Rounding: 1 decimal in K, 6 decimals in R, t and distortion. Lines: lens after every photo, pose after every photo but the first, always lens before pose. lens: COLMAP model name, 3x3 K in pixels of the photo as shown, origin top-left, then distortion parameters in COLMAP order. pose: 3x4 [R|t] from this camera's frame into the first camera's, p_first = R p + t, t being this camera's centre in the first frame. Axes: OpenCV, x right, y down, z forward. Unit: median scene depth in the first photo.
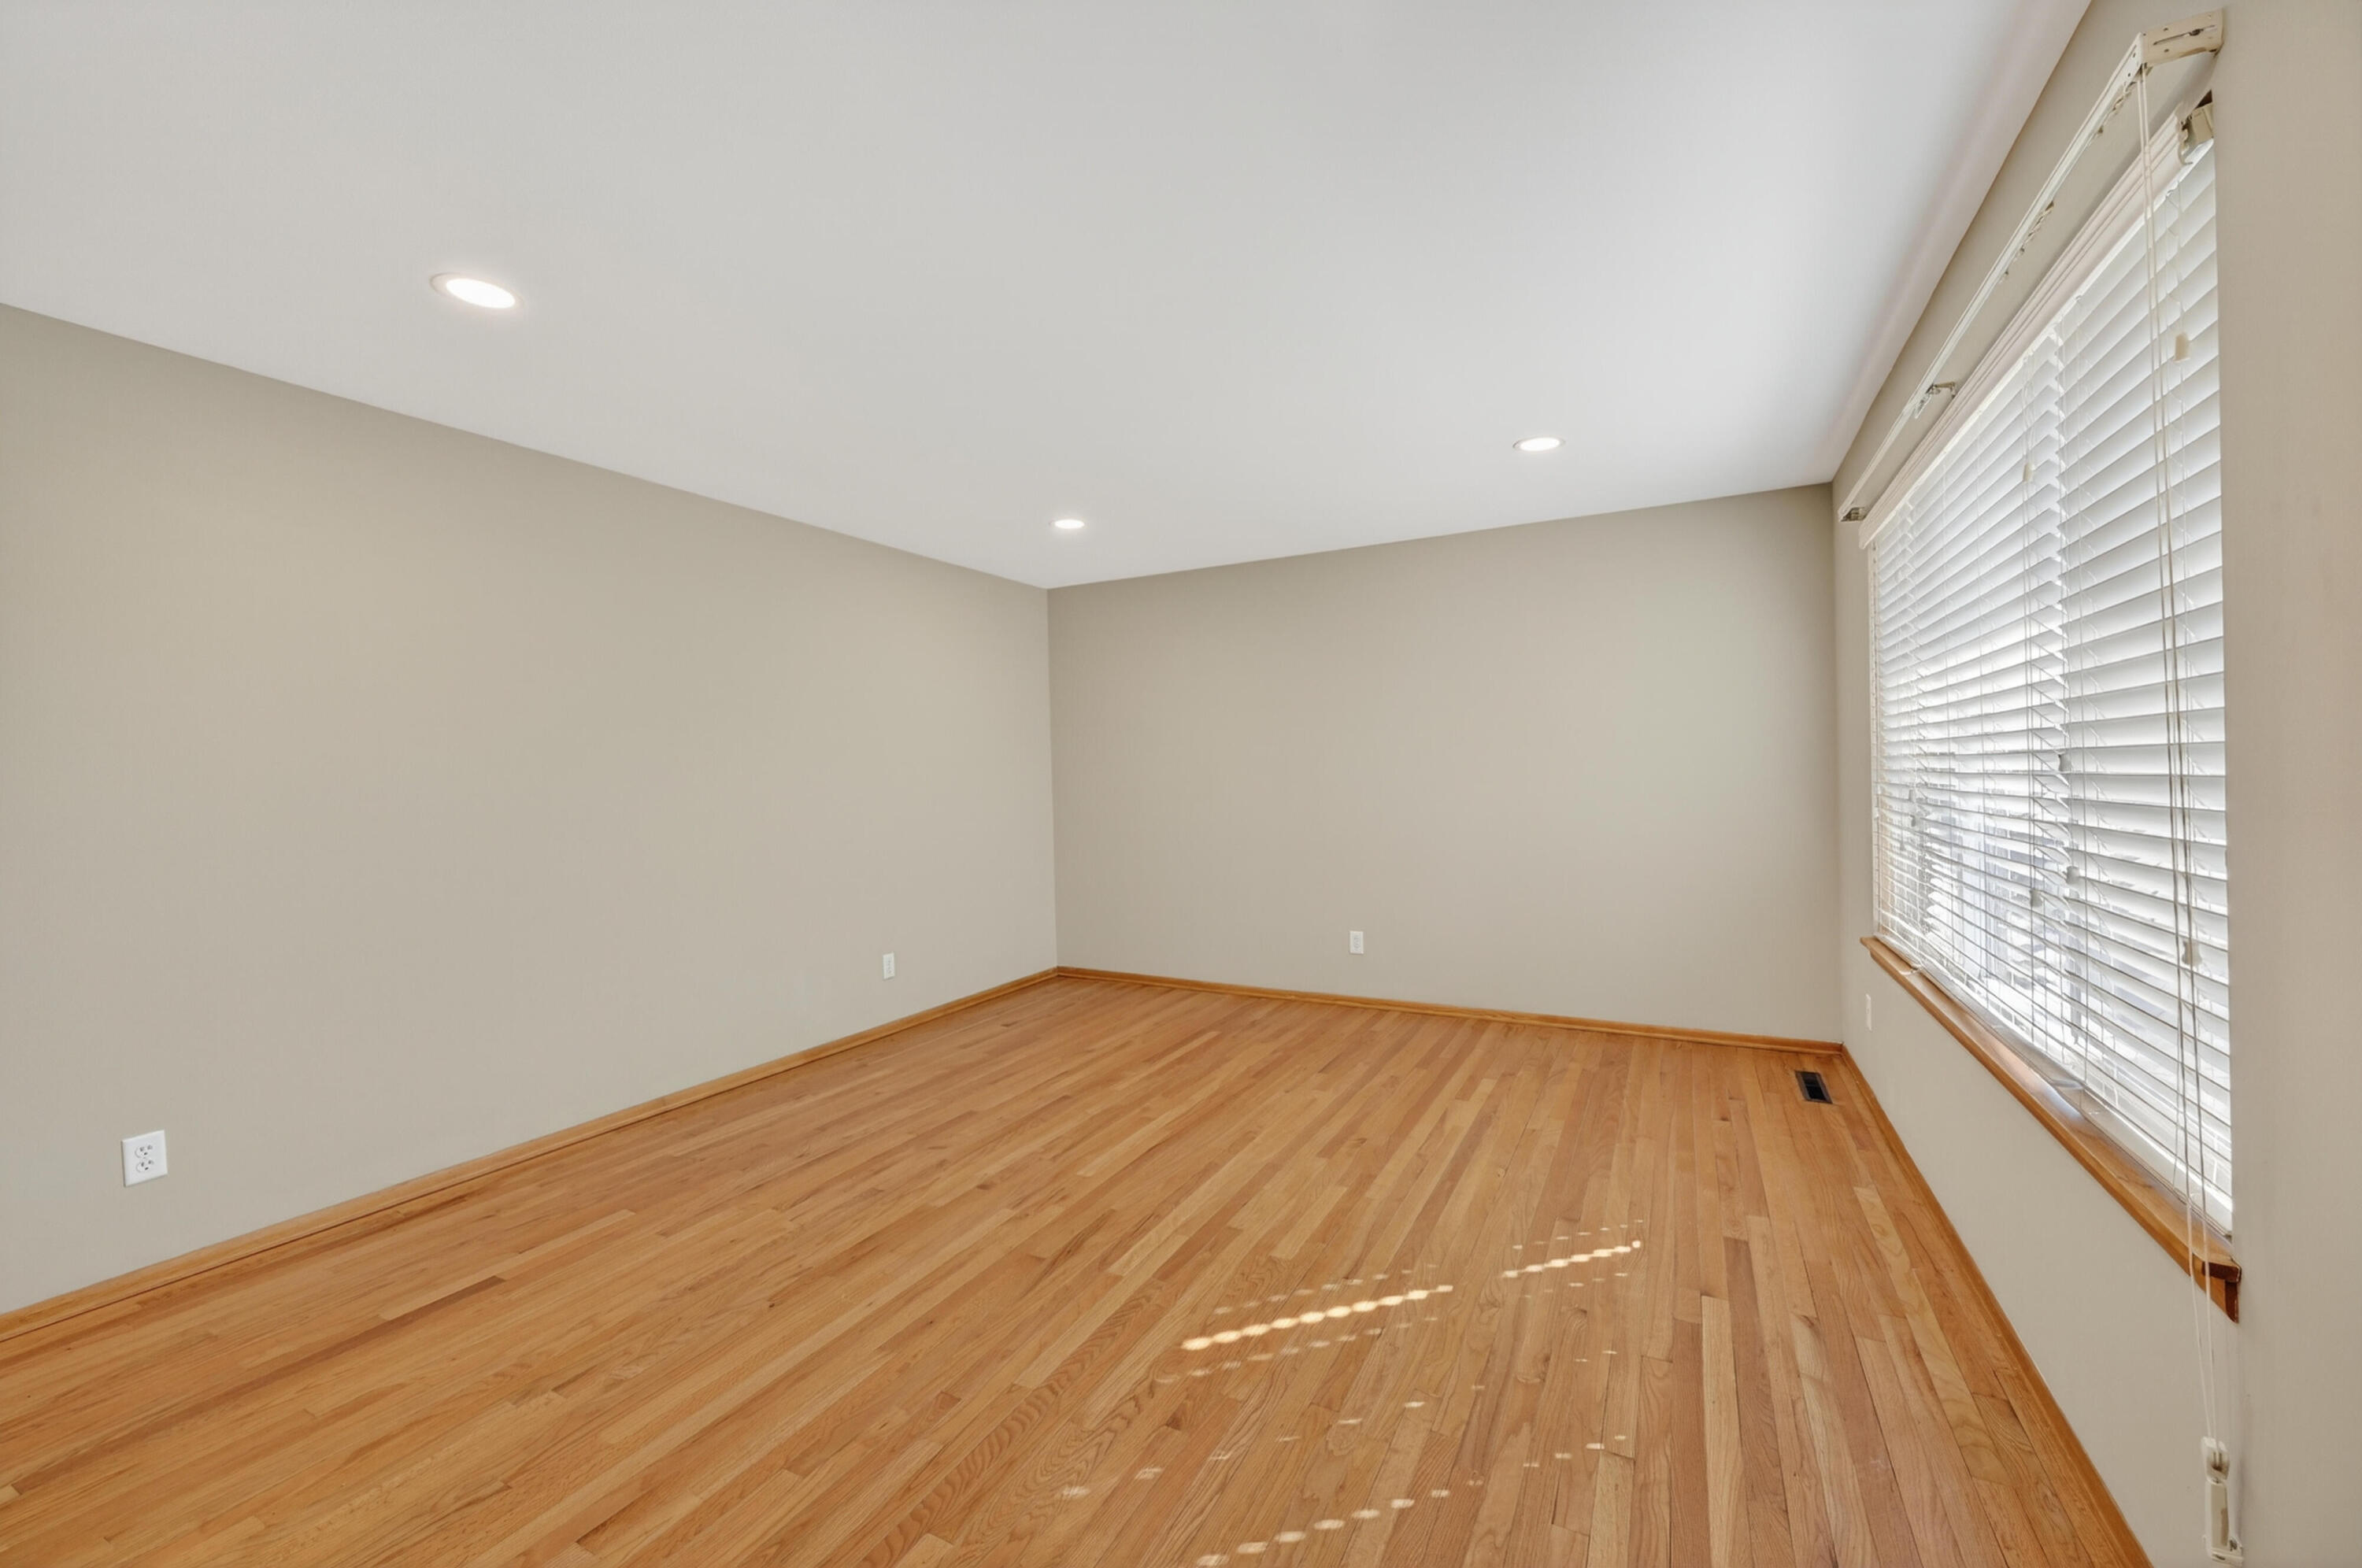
lens RADIAL K [[928.6, 0, 1184.1], [0, 928.6, 773.9], [0, 0, 1]] dist [-0.006671, -0.000118]
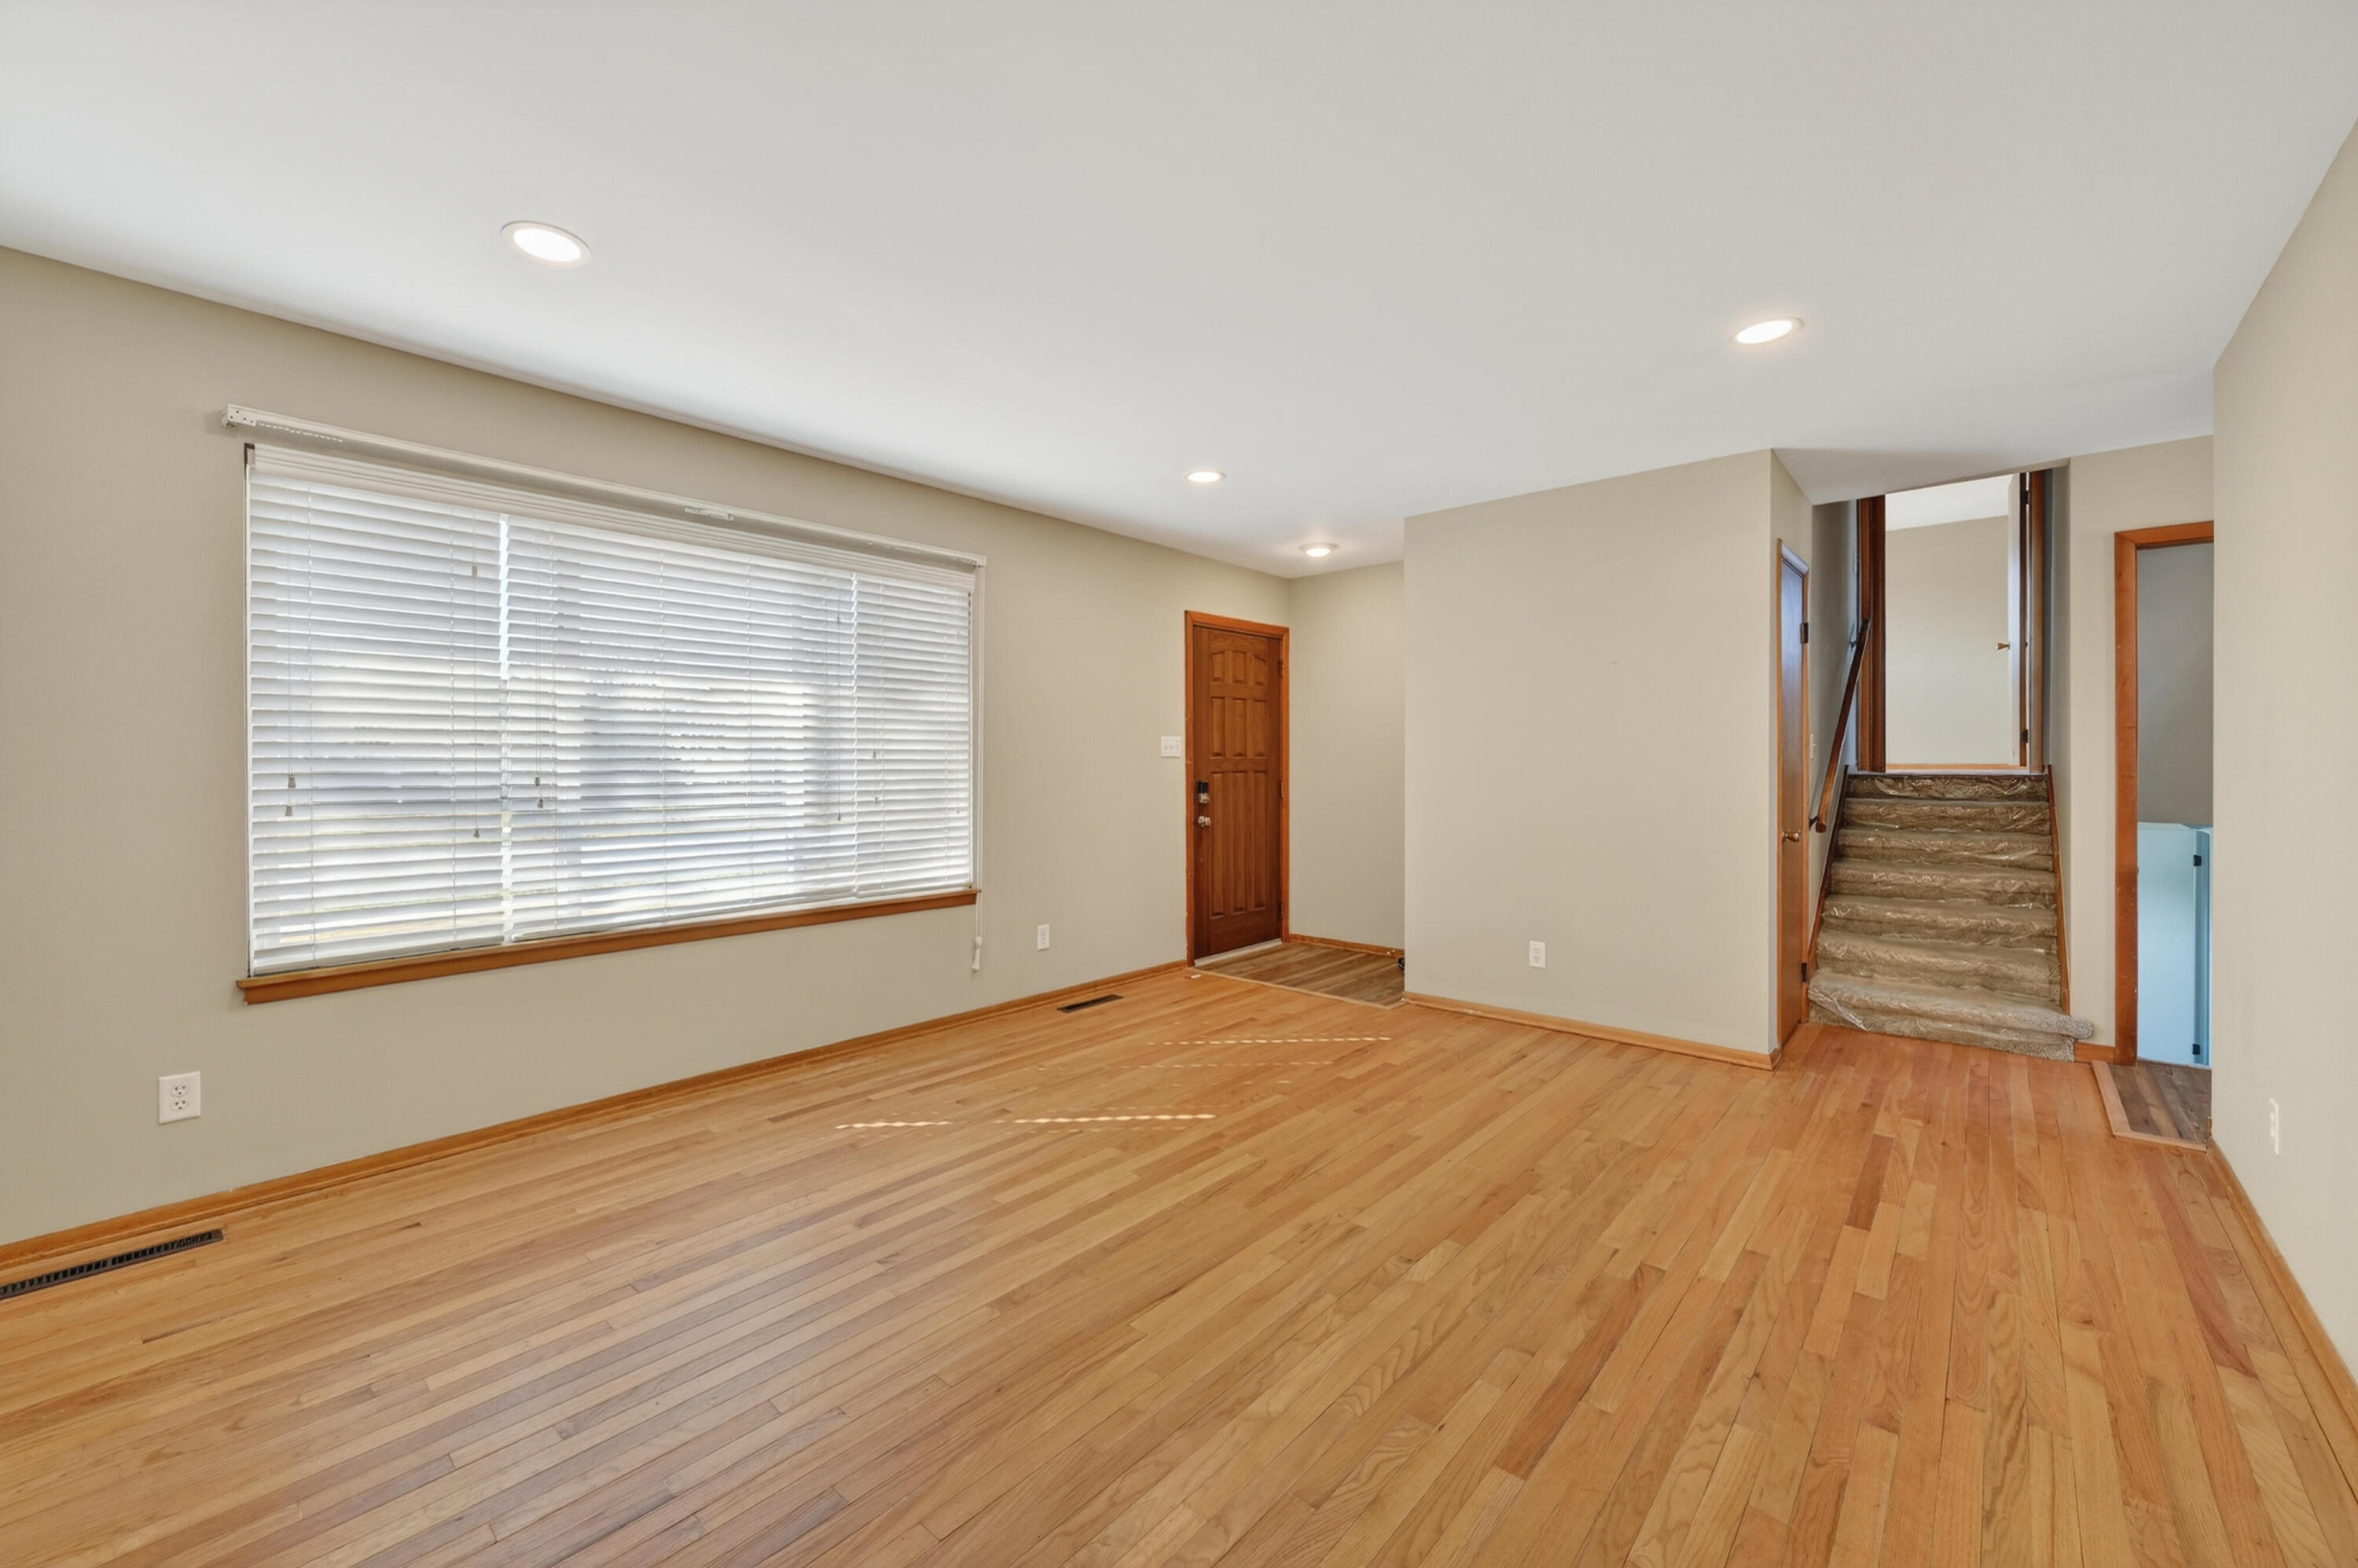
lens RADIAL K [[943.5, 0, 1178.4], [0, 943.5, 771.9], [0, 0, 1]] dist [-0.001314, -0.000021]
pose [[-0.976433, 0.020888, 0.214810, -0.199564], [0.022382, 0.999739, 0.004528, 0.021539], [-0.214659, 0.009230, -0.976645, 1.737246]]
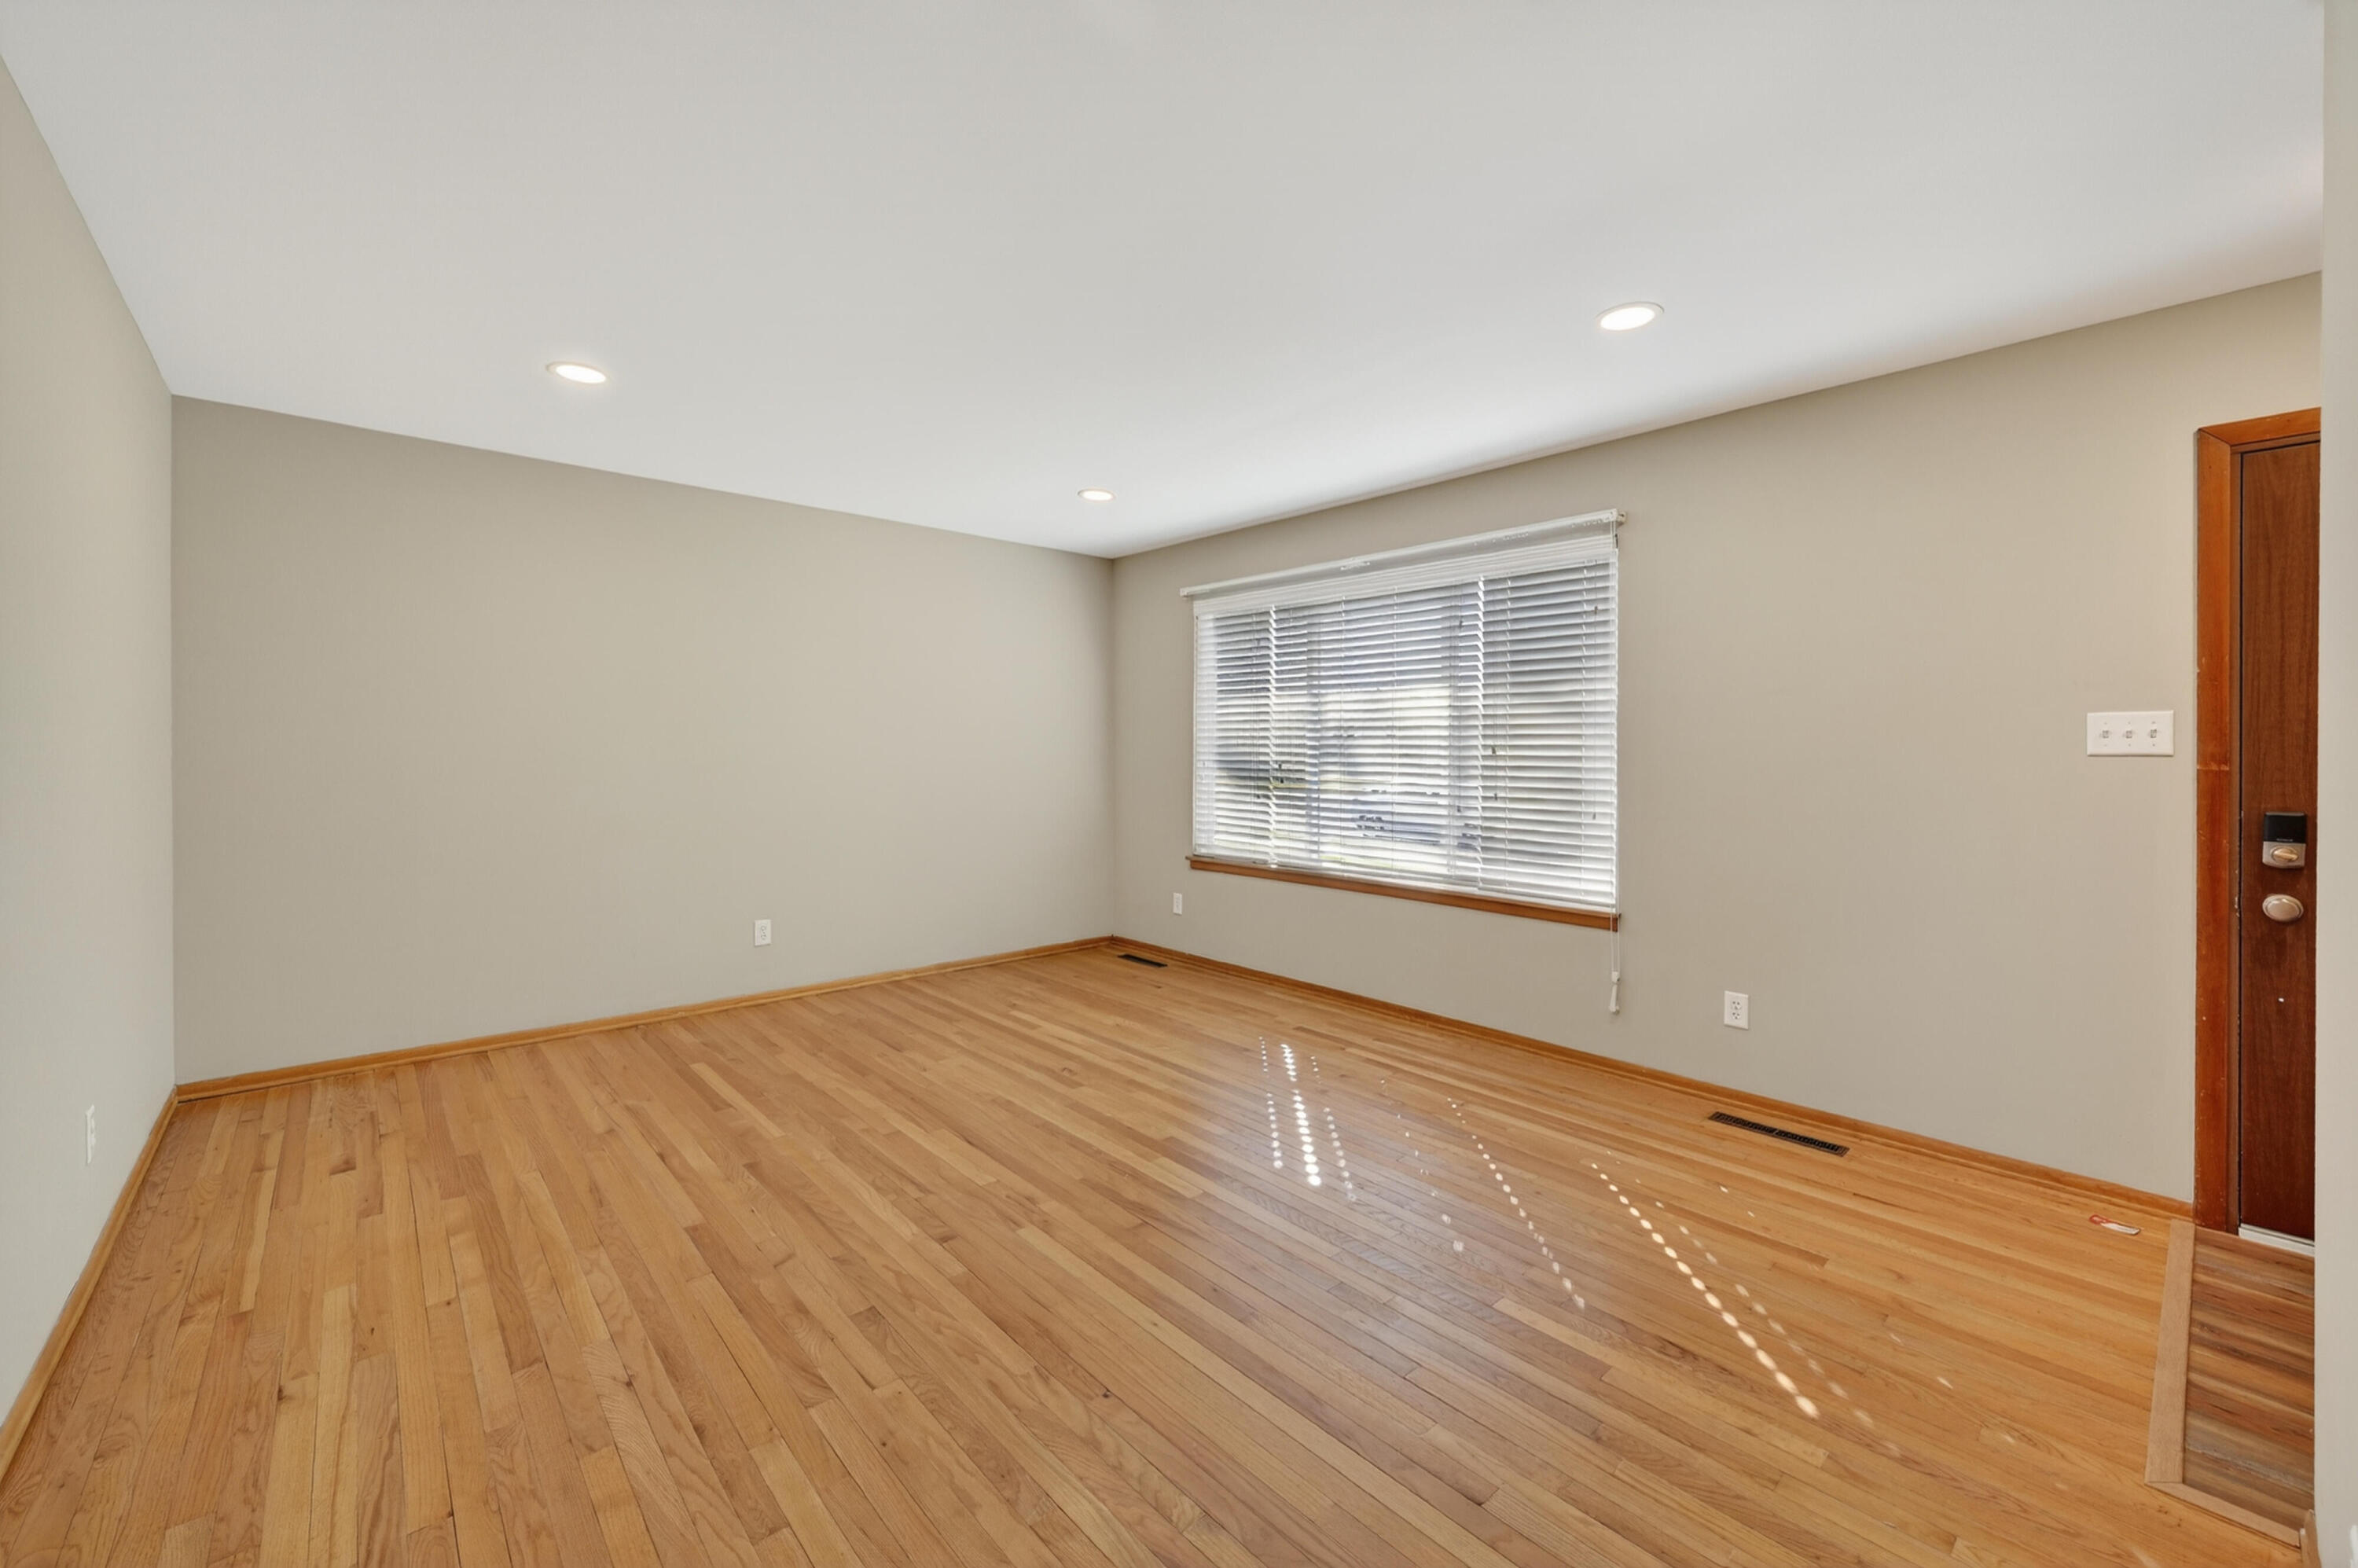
lens RADIAL K [[943.5, 0, 1178.4], [0, 943.5, 771.9], [0, 0, 1]] dist [-0.001314, -0.000021]
pose [[0.339754, -0.000389, 0.940514, -0.891358], [-0.013112, 0.999901, 0.005150, 0.022865], [-0.940423, -0.014081, 0.339715, 0.503039]]
